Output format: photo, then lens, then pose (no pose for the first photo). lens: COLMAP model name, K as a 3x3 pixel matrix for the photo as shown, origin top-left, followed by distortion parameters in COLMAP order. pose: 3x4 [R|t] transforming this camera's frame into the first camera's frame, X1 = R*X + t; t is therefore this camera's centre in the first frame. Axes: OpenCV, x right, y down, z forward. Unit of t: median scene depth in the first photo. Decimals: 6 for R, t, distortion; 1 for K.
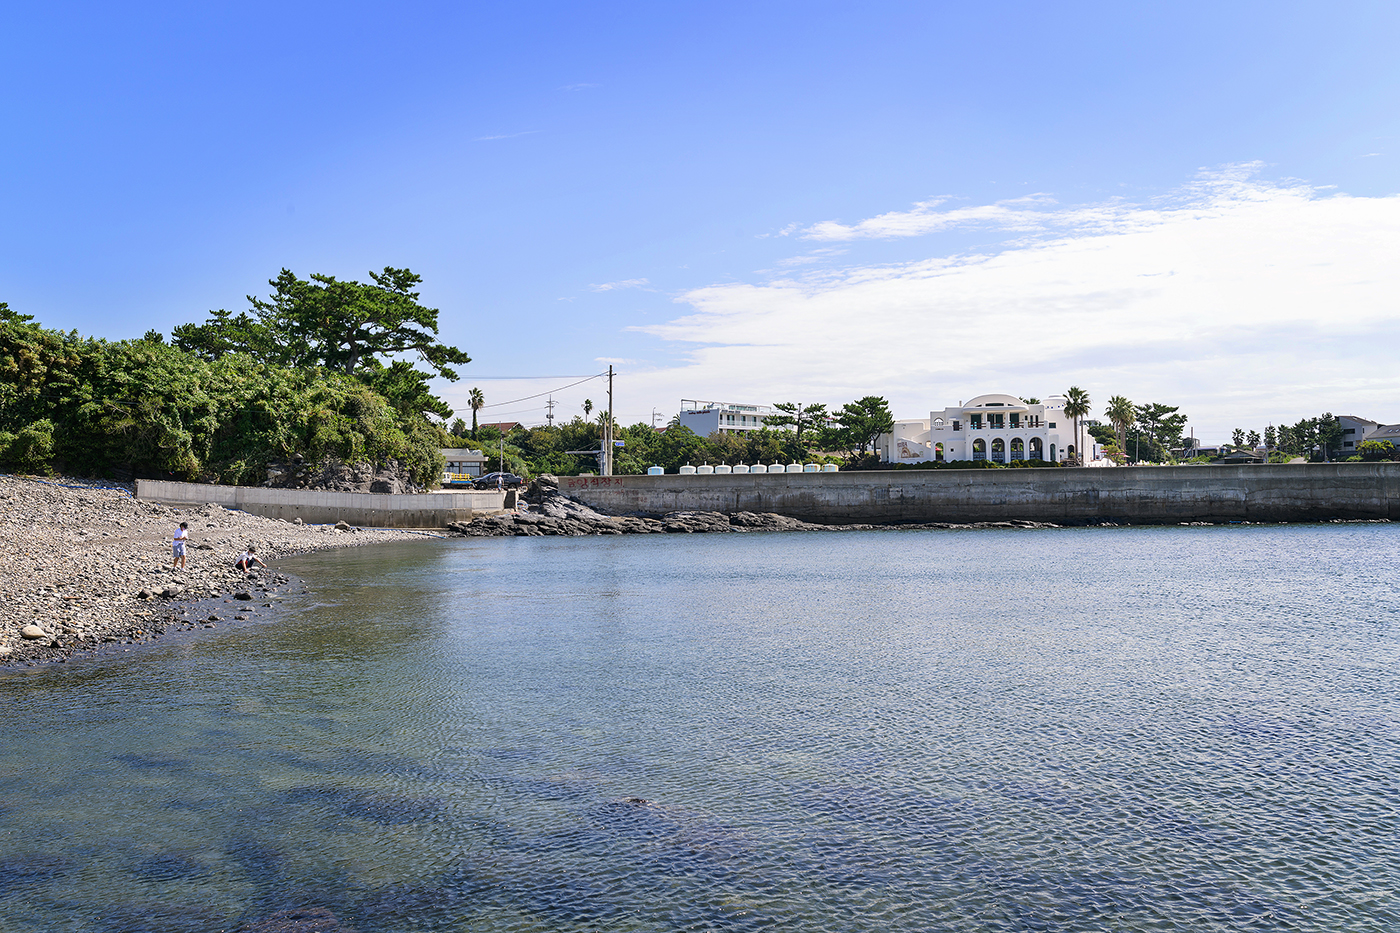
lens RADIAL K [[1215.5, 0, 710.2], [0, 1215.5, 467.7], [0, 0, 1]] dist [-0.002457, 0.014559]
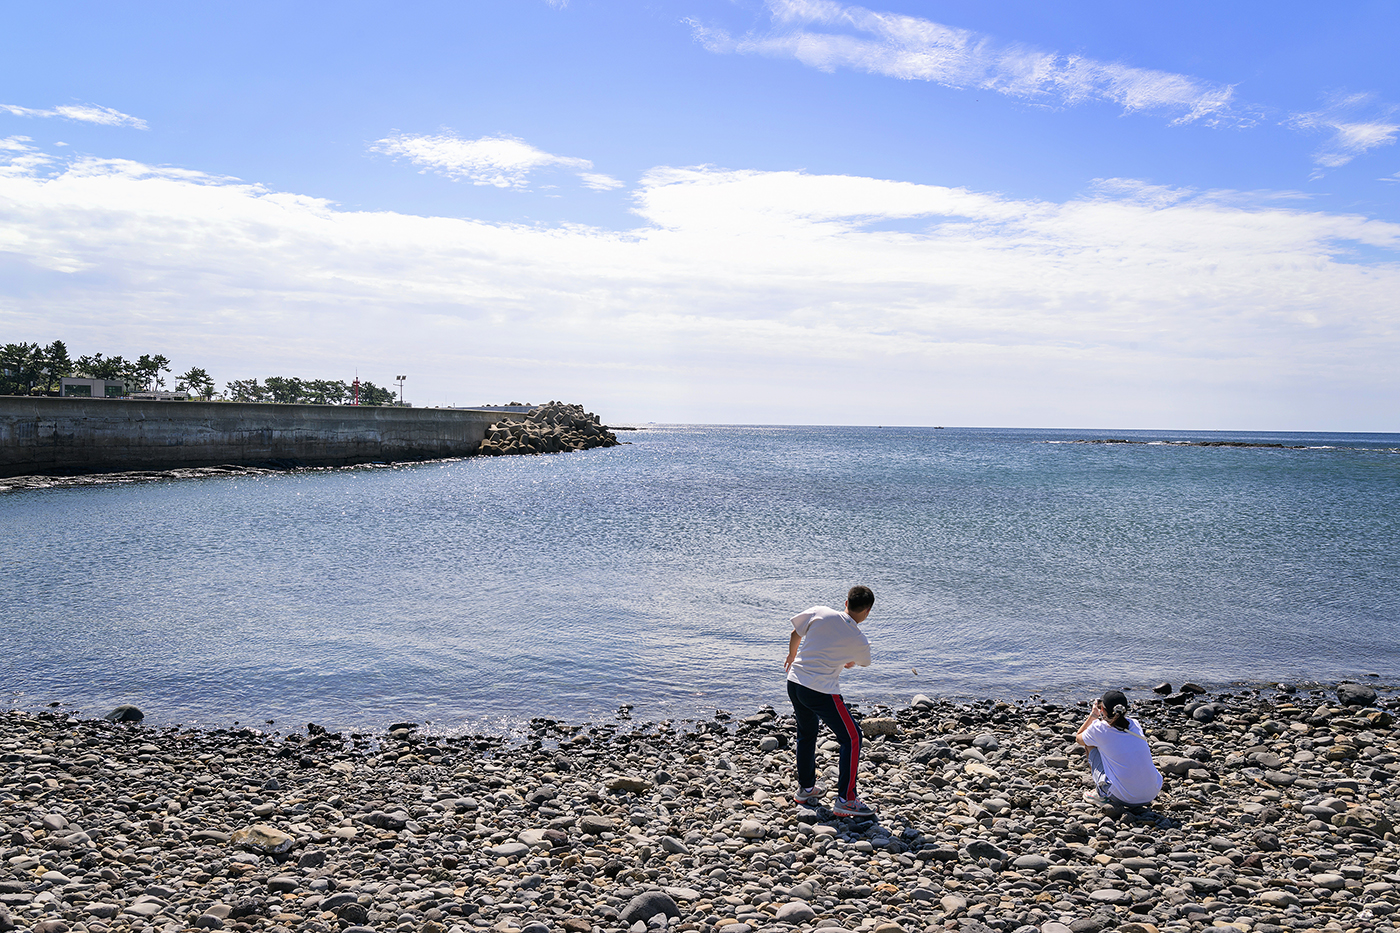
lens RADIAL K [[1021.6, 0, 705.2], [0, 1021.6, 543.5], [0, 0, 1]] dist [-0.024689, 0.018752]
pose [[0.259541, -0.093861, 0.961160, -0.306718], [-0.039010, 0.993434, 0.107547, 0.008442], [-0.964944, -0.065407, 0.254175, 0.476062]]
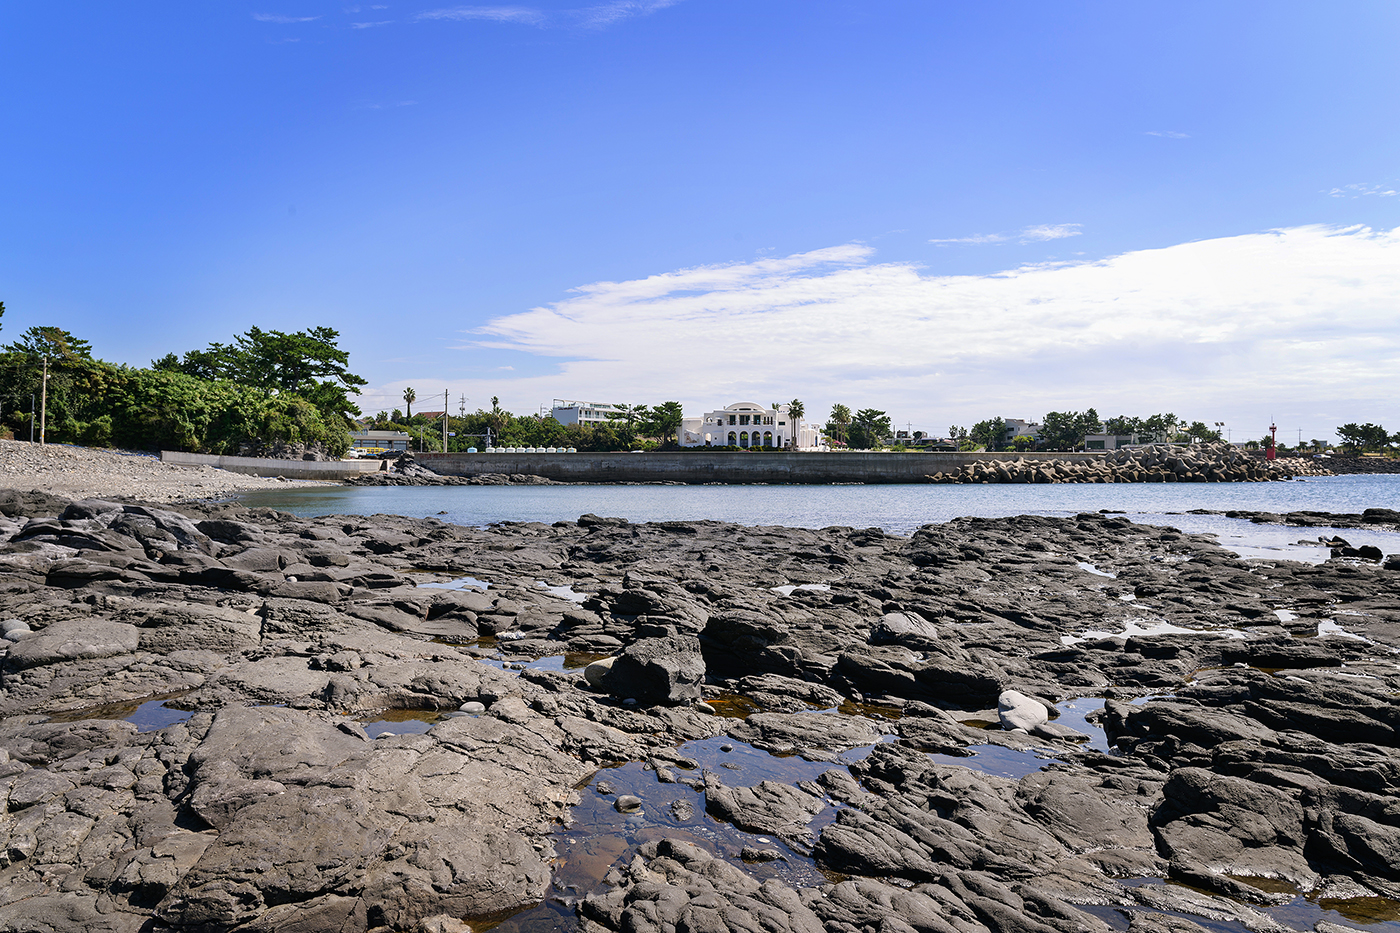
lens RADIAL K [[950.9, 0, 709.0], [0, 950.9, 462.6], [0, 0, 1]] dist [0.007373, 0.000918]
pose [[0.996139, 0.014716, 0.086543, 0.180166], [-0.016195, 0.999734, 0.016416, -0.007833], [-0.086278, -0.017755, 0.996113, -0.402061]]
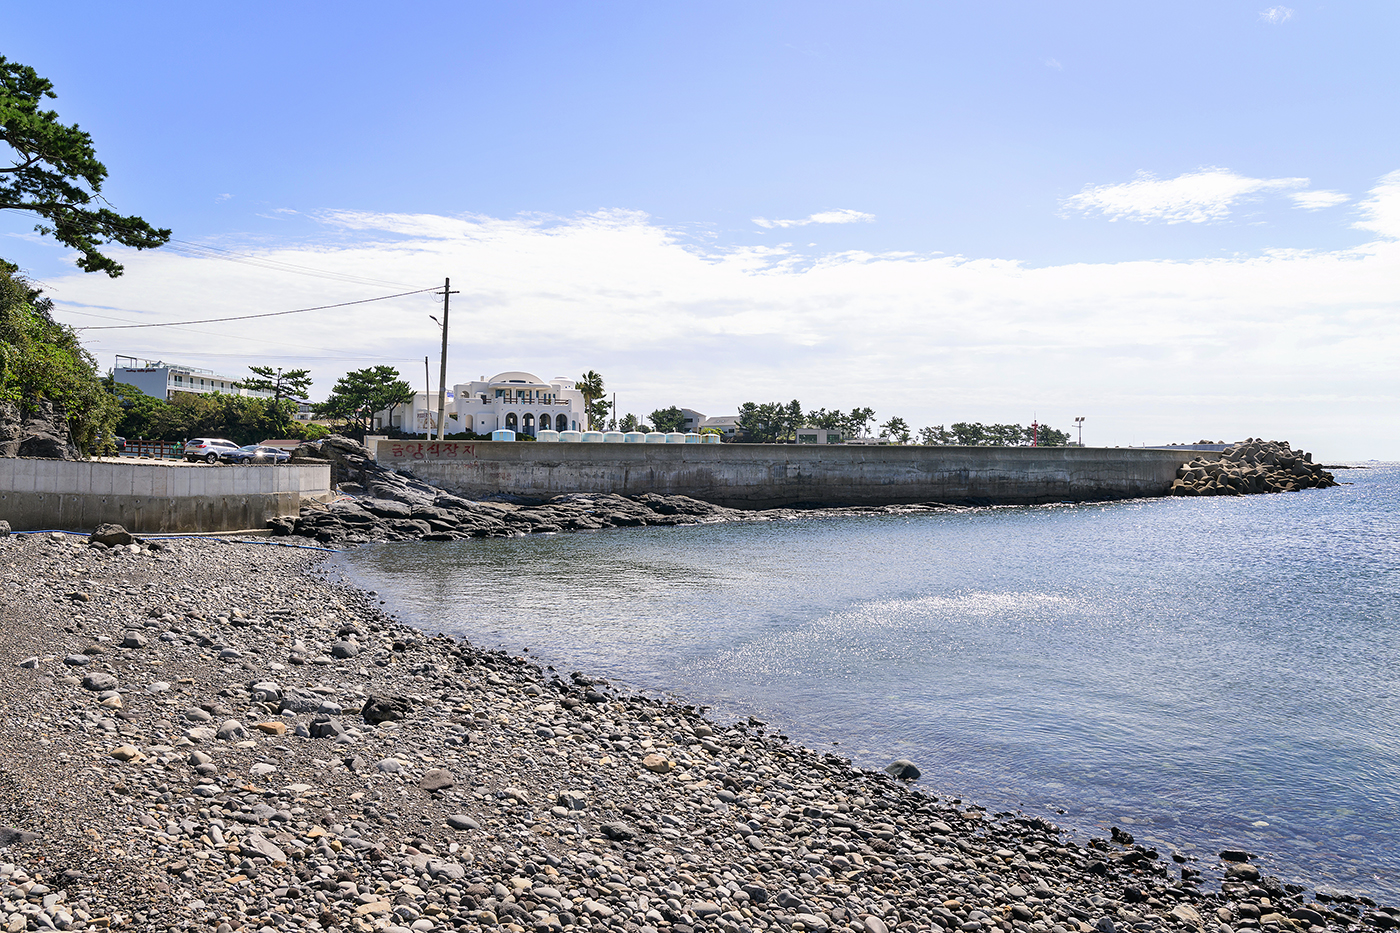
lens RADIAL K [[950.9, 0, 696.4], [0, 950.9, 452.9], [0, 0, 1]] dist [0.007373, 0.000918]
pose [[0.799075, 0.020669, 0.600877, -0.295149], [-0.027749, 0.999612, 0.002517, 0.008458], [-0.600591, -0.018685, 0.799338, 0.500208]]
